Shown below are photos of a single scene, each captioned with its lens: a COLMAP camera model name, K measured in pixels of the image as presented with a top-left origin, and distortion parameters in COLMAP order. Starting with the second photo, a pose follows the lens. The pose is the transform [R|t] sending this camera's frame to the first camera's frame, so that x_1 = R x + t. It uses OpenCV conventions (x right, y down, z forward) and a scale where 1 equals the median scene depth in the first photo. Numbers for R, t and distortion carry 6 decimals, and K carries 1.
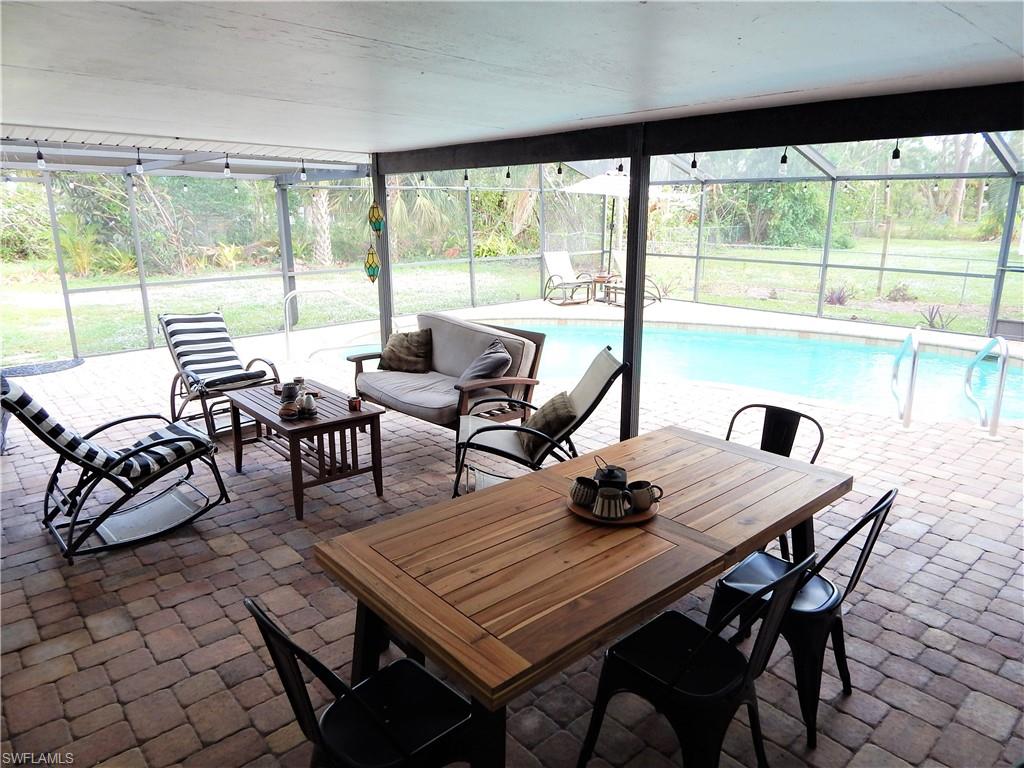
lens RADIAL K [[677.2, 0, 516.3], [0, 677.2, 384.9], [0, 0, 1]] dist [0.011332, -0.005941]
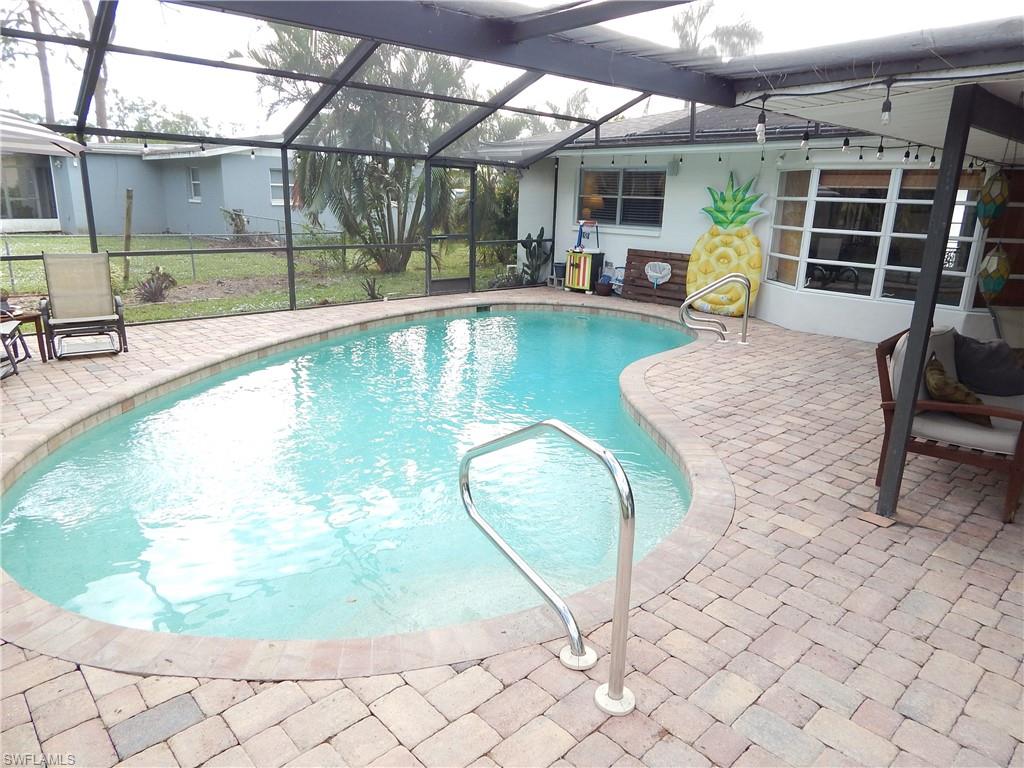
lens RADIAL K [[677.2, 0, 516.8], [0, 677.2, 387.6], [0, 0, 1]] dist [0.011332, -0.005941]
pose [[-0.037537, -0.271284, 0.961767, -0.359998], [0.232014, 0.933779, 0.272445, -0.152266], [-0.971988, 0.233370, 0.027891, 0.627150]]
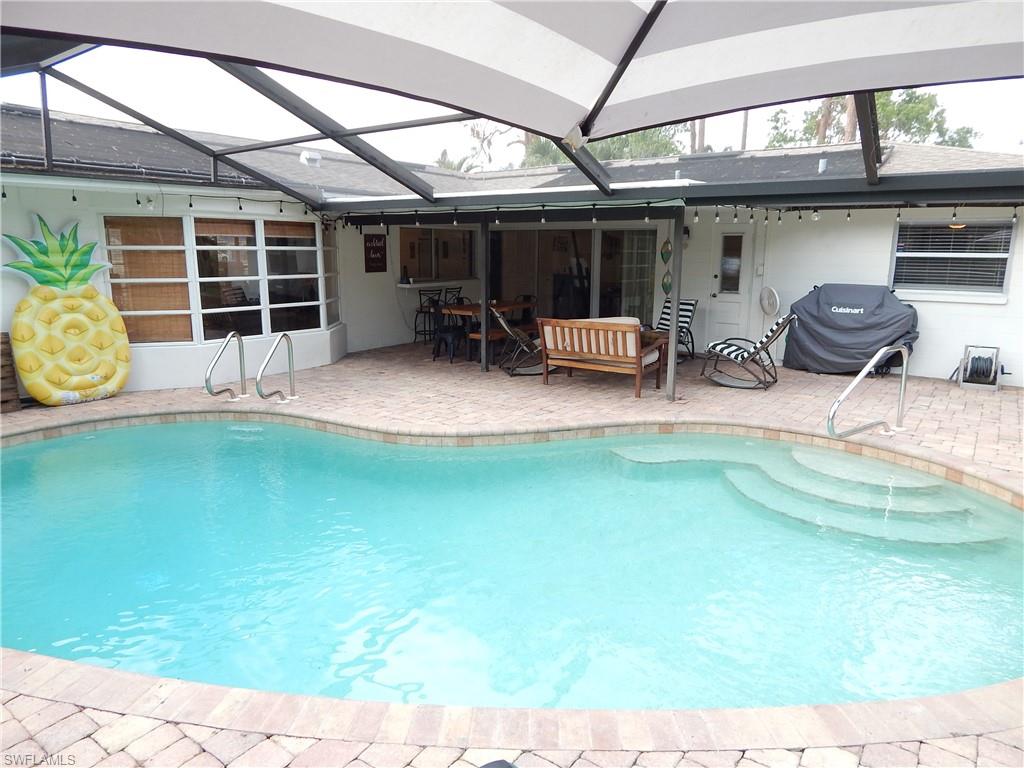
lens RADIAL K [[677.2, 0, 513.4], [0, 677.2, 381.8], [0, 0, 1]] dist [0.011332, -0.005941]
pose [[-0.974645, 0.045336, -0.219115, 0.188275], [-0.056790, 0.897074, 0.438217, -0.259616], [0.216429, 0.439549, -0.871754, 0.995753]]
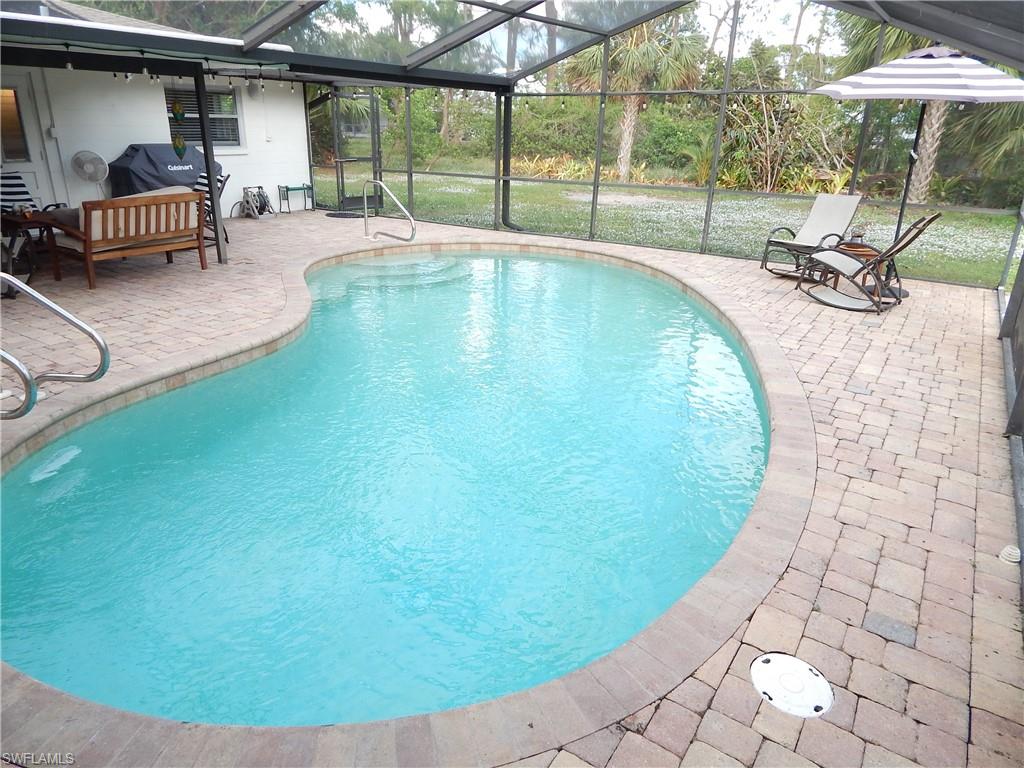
lens RADIAL K [[677.2, 0, 514.5], [0, 677.2, 380.8], [0, 0, 1]] dist [0.011332, -0.005941]
pose [[0.260329, 0.355139, -0.897833, 0.601320], [-0.273348, 0.918961, 0.284238, -0.137669], [0.926018, 0.171425, 0.336309, 0.551912]]
